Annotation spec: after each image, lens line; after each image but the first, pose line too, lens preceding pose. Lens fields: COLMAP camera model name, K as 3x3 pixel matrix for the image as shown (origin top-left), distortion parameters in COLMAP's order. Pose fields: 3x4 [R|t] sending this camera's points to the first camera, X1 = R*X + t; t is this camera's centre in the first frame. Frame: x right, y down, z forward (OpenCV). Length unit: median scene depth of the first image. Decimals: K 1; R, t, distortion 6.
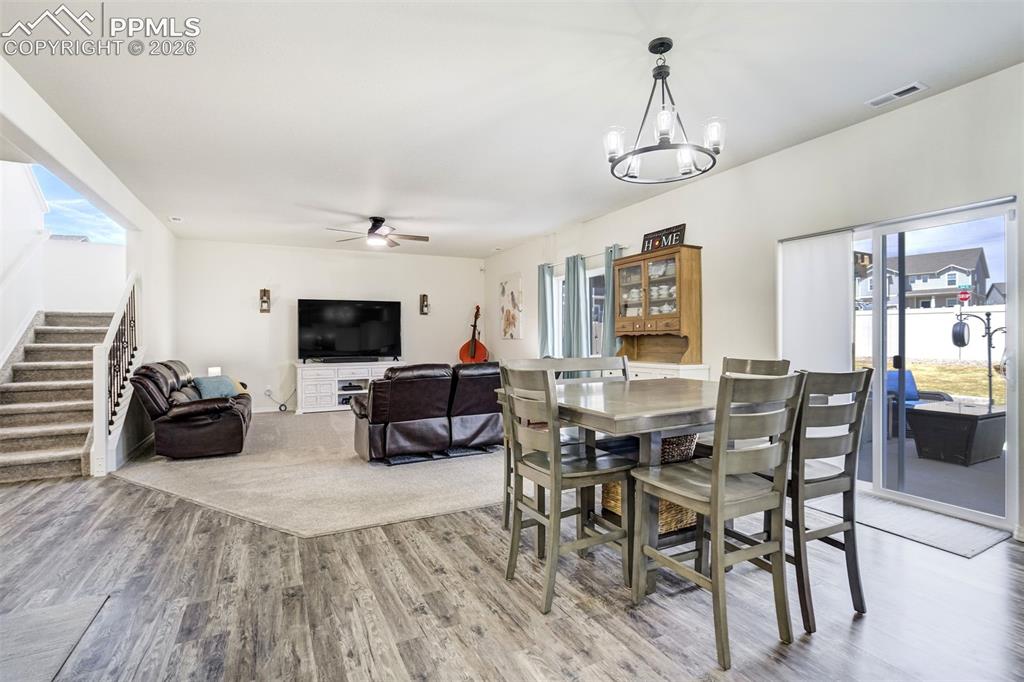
lens RADIAL K [[481.4, 0, 511.9], [0, 481.4, 337.1], [0, 0, 1]] dist [-0.010710, 0.000339]
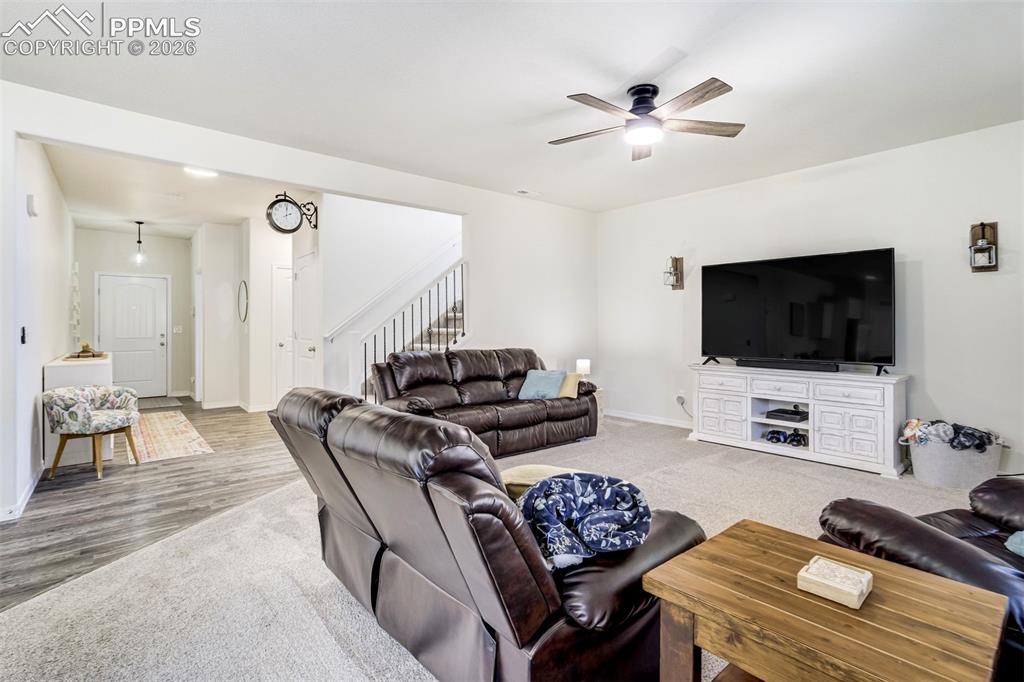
lens RADIAL K [[484.6, 0, 526.2], [0, 484.6, 314.3], [0, 0, 1]] dist [-0.004182, -0.000267]
pose [[0.243124, -0.012591, -0.969914, 0.248029], [0.002417, 0.999921, -0.012374, -0.007138], [0.969992, 0.000664, 0.243135, 0.957236]]
